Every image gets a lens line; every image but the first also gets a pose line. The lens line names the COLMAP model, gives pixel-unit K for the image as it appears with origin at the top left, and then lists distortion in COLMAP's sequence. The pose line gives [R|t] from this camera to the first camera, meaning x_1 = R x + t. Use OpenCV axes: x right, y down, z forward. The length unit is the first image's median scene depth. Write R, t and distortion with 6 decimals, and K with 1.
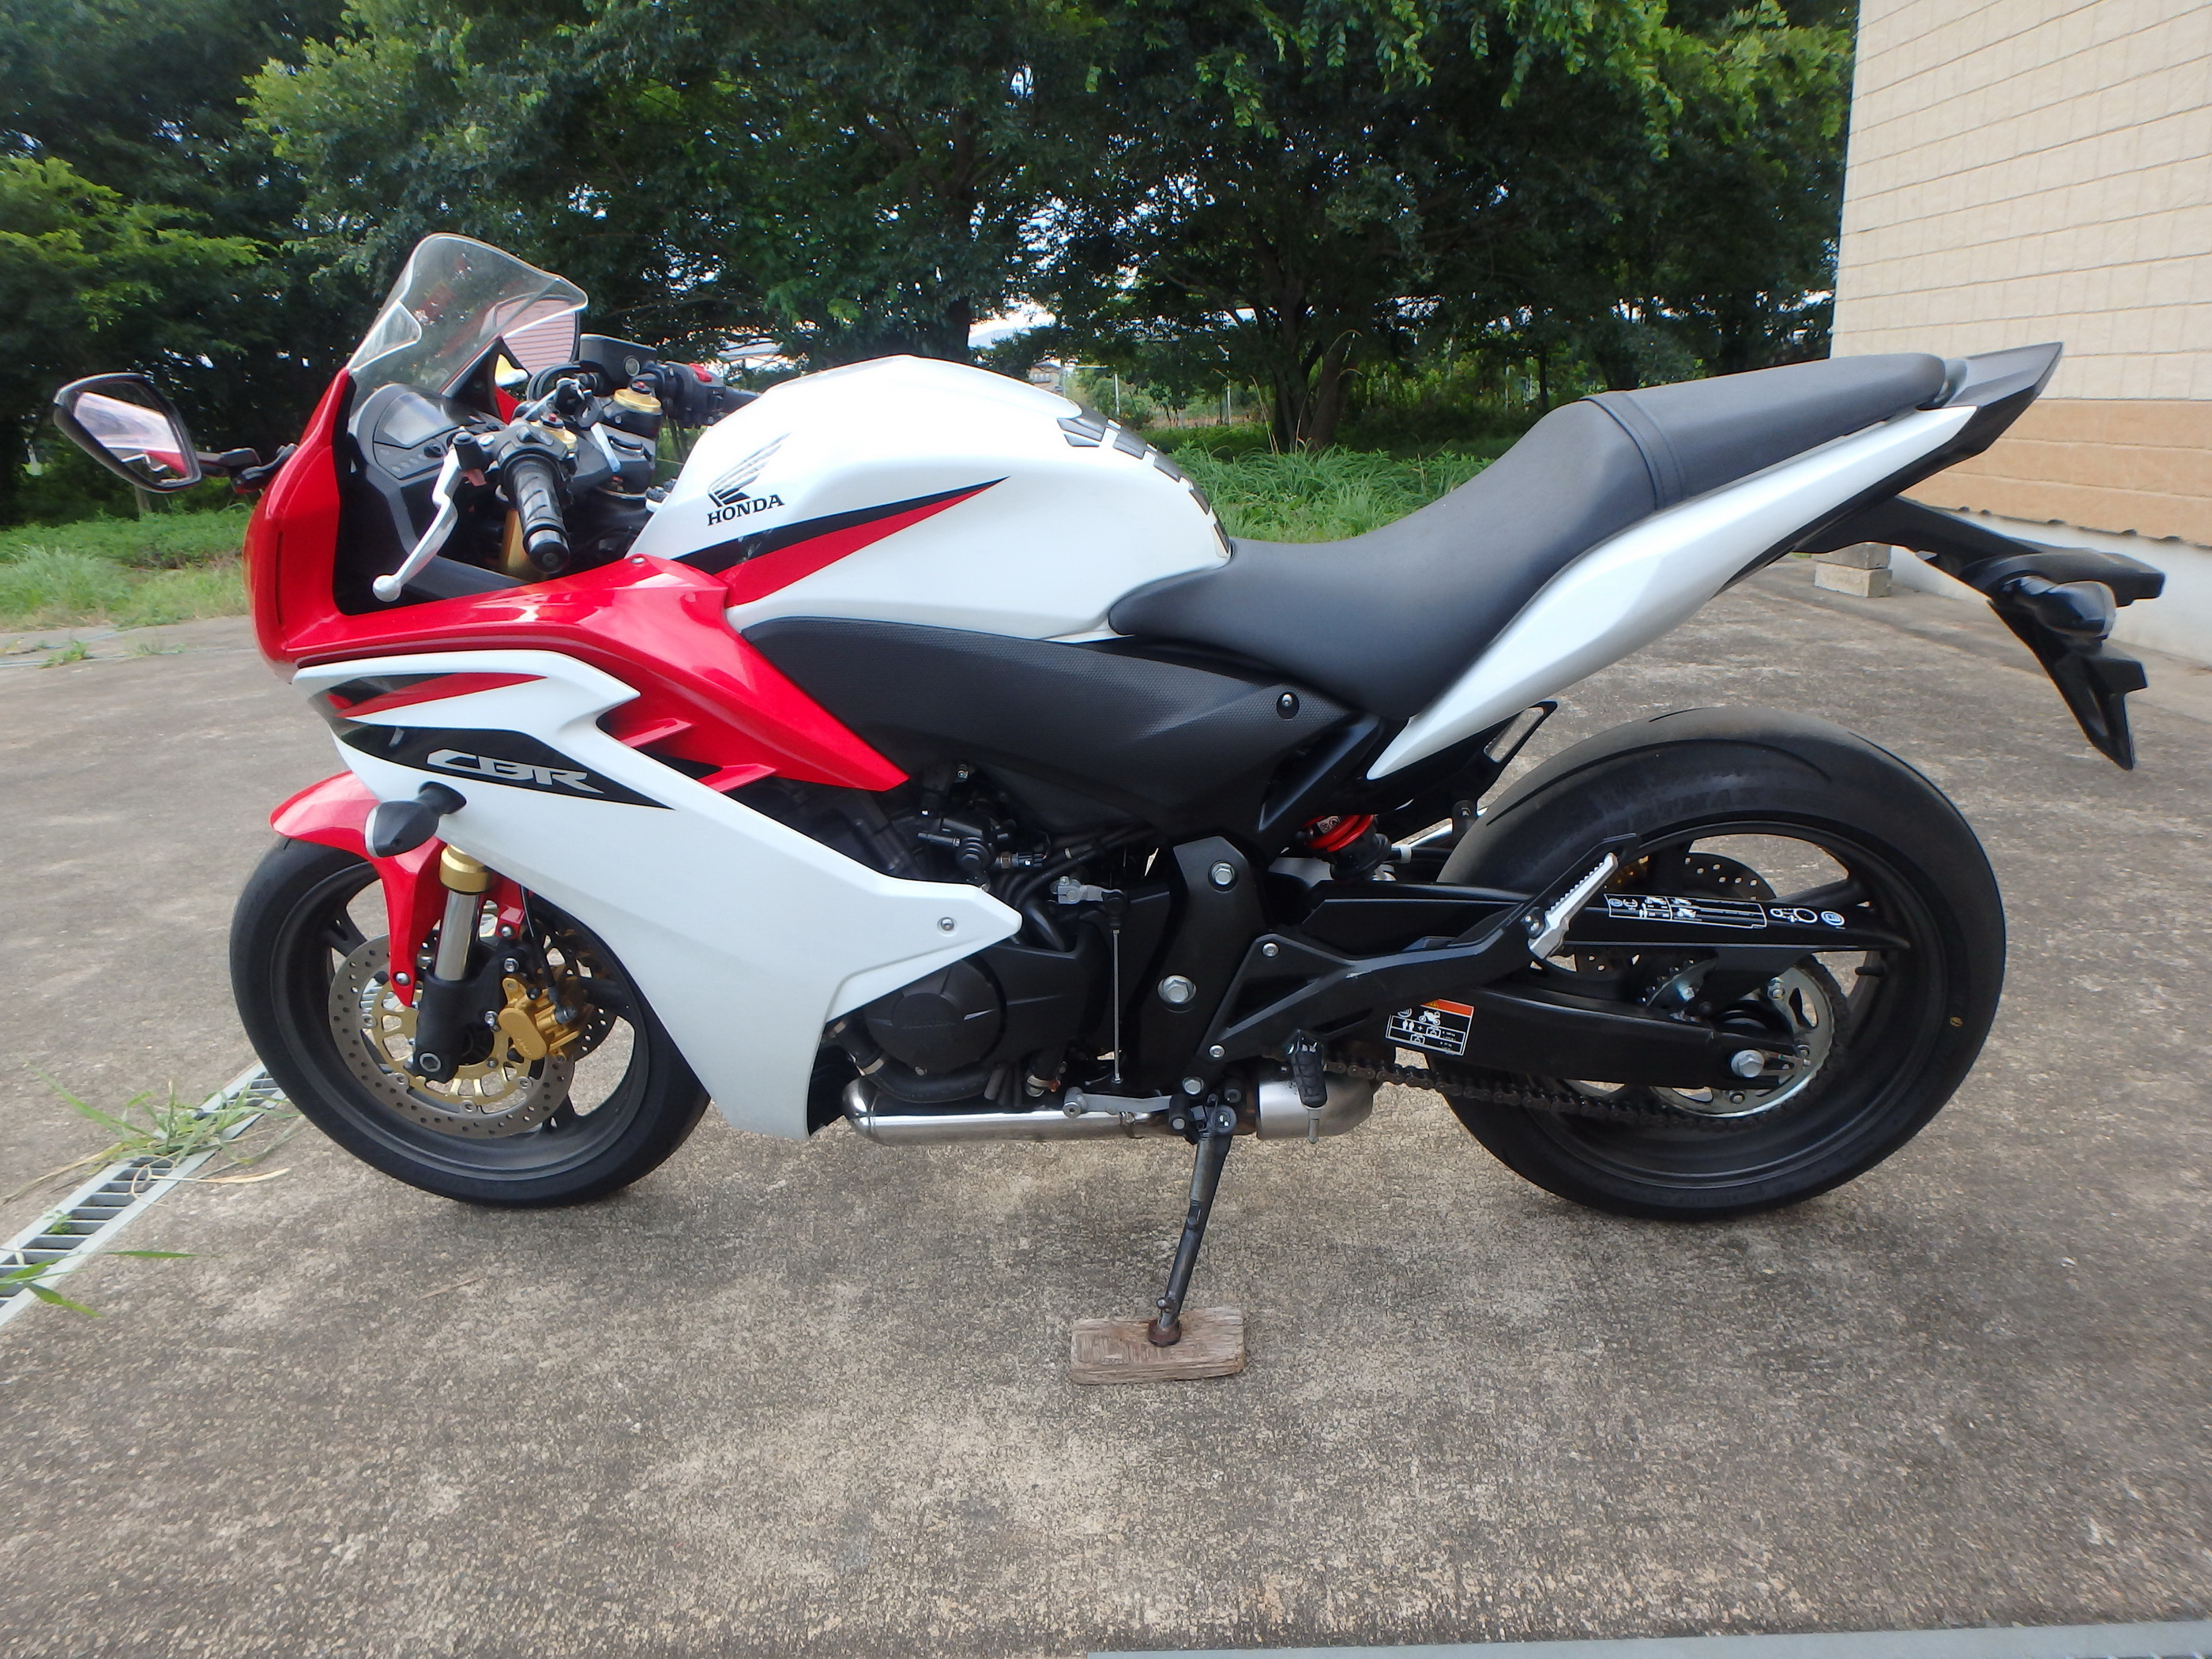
lens RADIAL K [[1370.9, 0, 1114.2], [0, 1370.9, 835.2], [0, 0, 1]] dist [-0.046847, 0.013372]
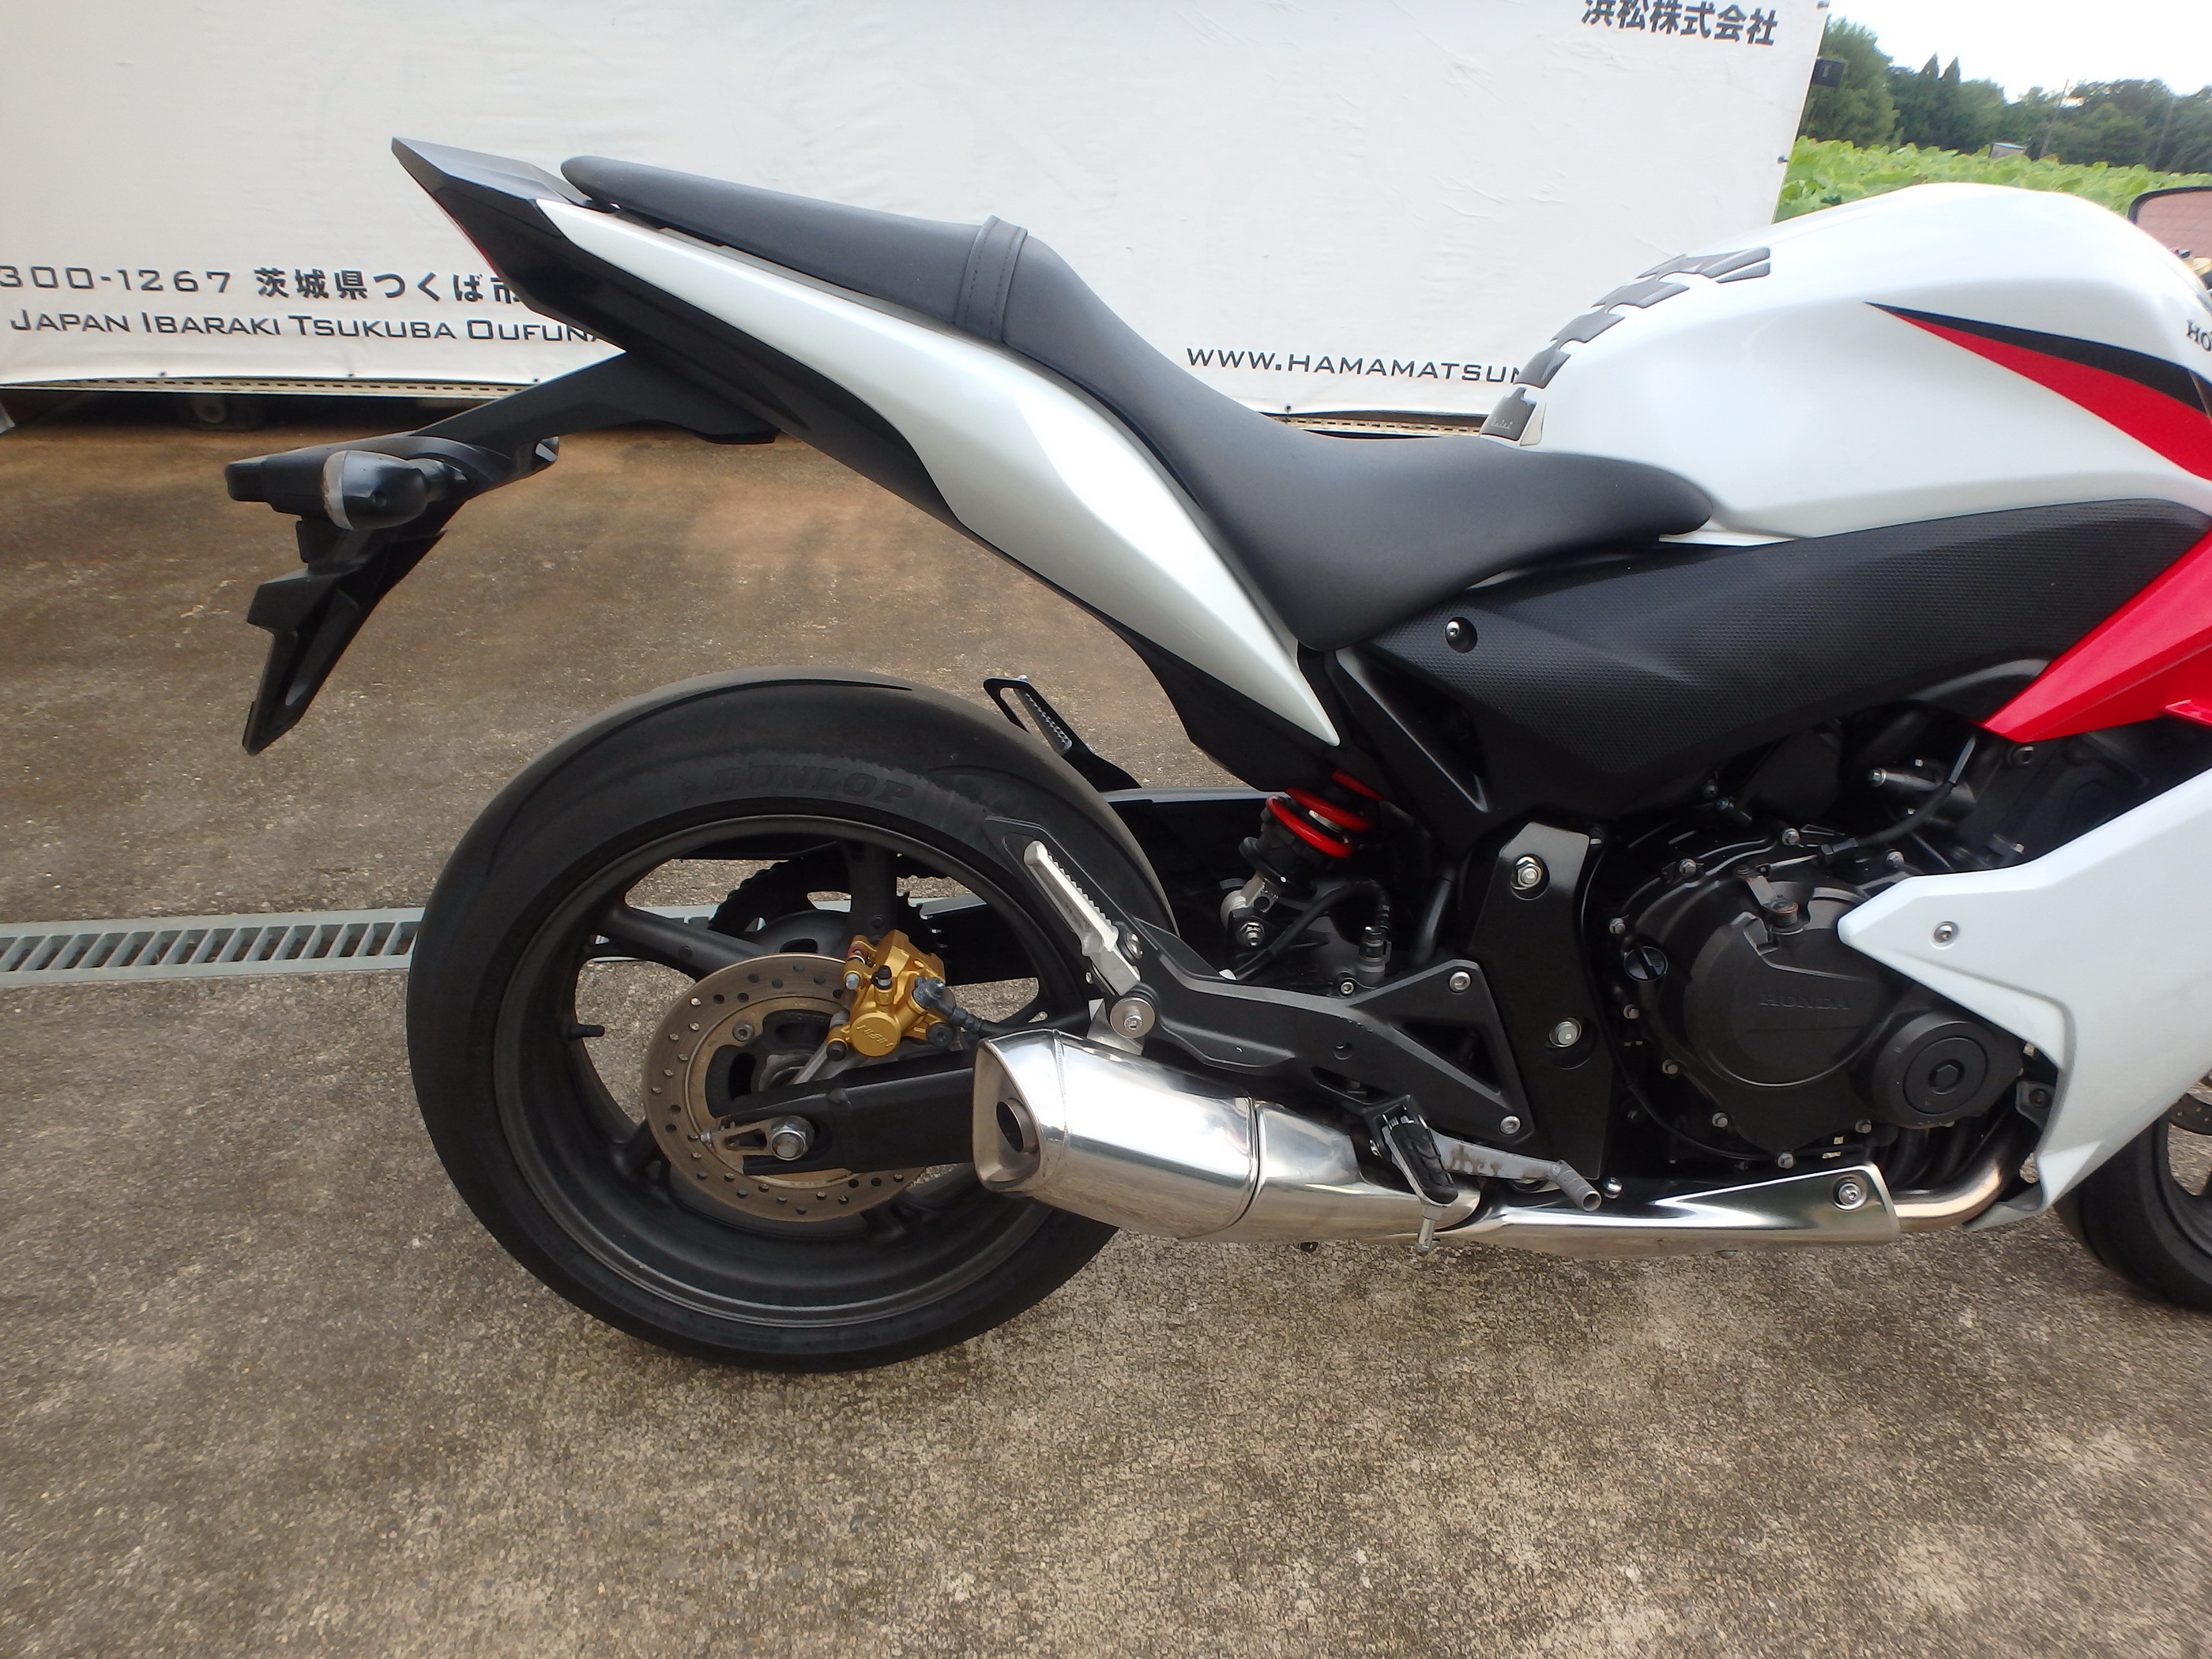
lens RADIAL K [[1370.9, 0, 1128.4], [0, 1370.9, 820.3], [0, 0, 1]] dist [-0.046847, 0.013372]
pose [[-0.985573, 0.073514, -0.152450, 0.383964], [-0.060476, 0.688314, 0.722888, -0.554994], [0.158076, 0.721679, -0.673938, 1.518241]]
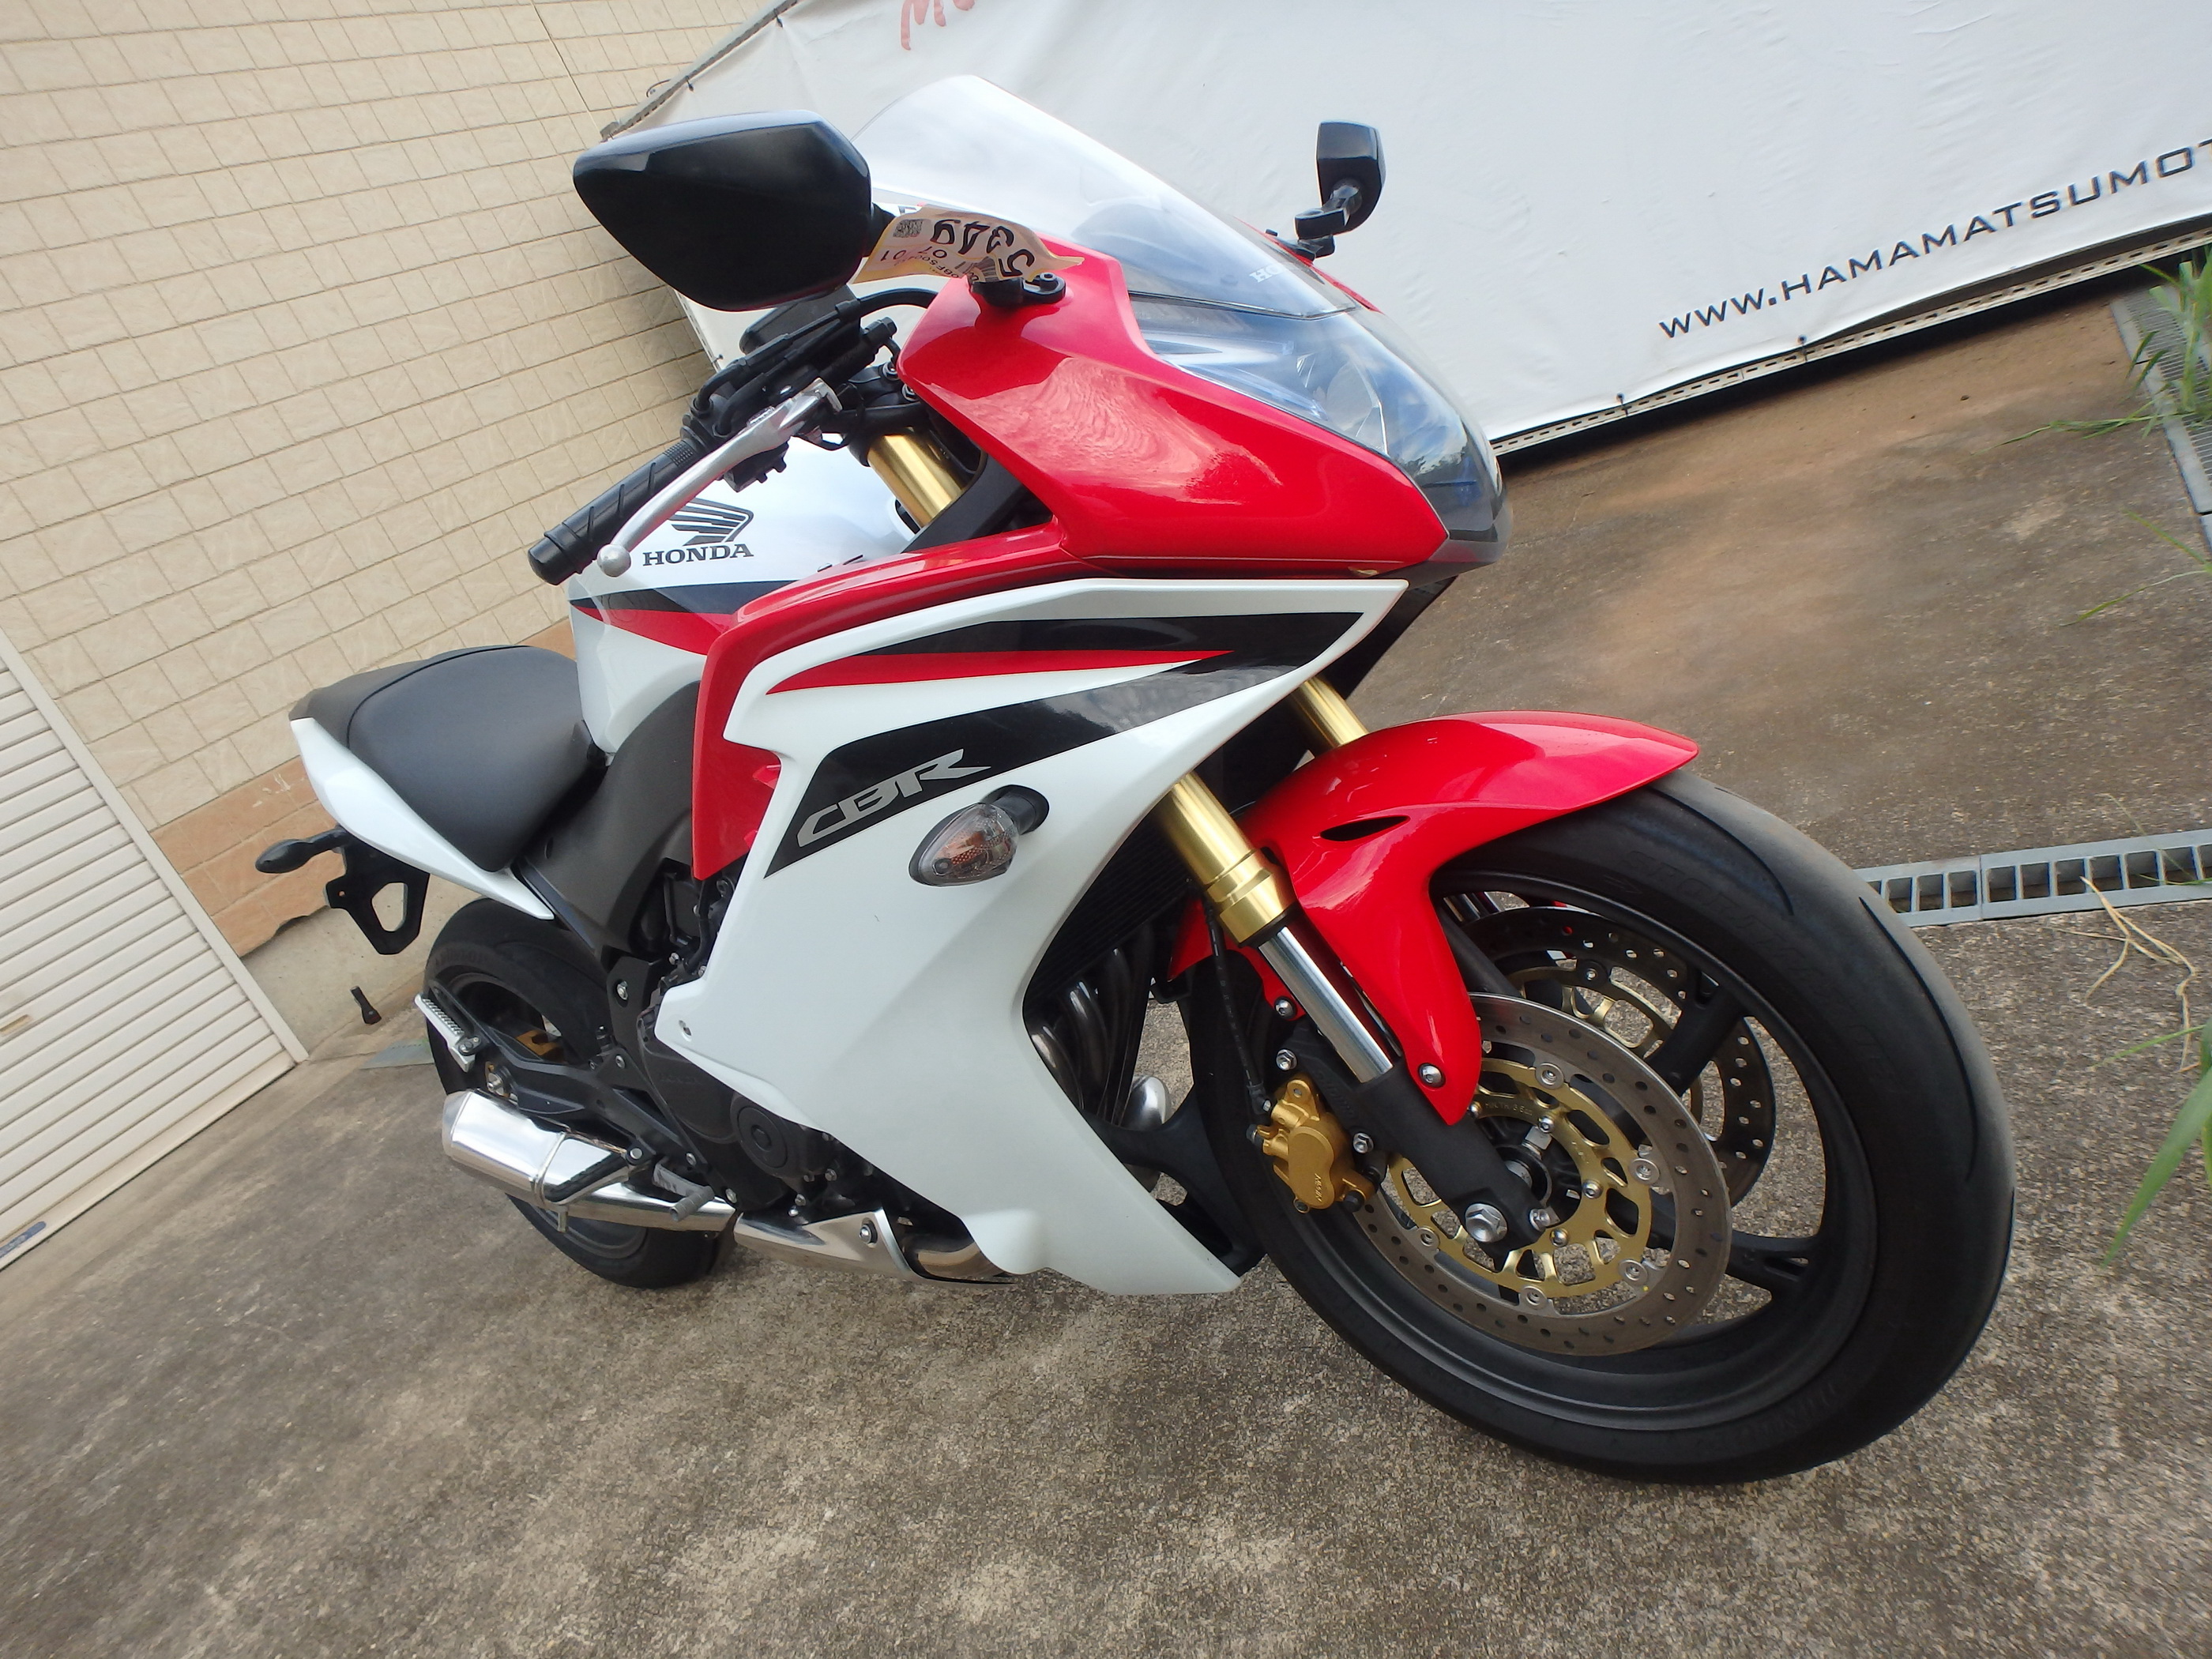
lens RADIAL K [[1370.9, 0, 1105.7], [0, 1370.9, 812.2], [0, 0, 1]] dist [-0.046847, 0.013372]
pose [[-0.767897, 0.208997, 0.605520, -0.828857], [0.566415, 0.663027, 0.489459, -0.441127], [-0.299181, 0.718829, -0.627515, 1.548680]]
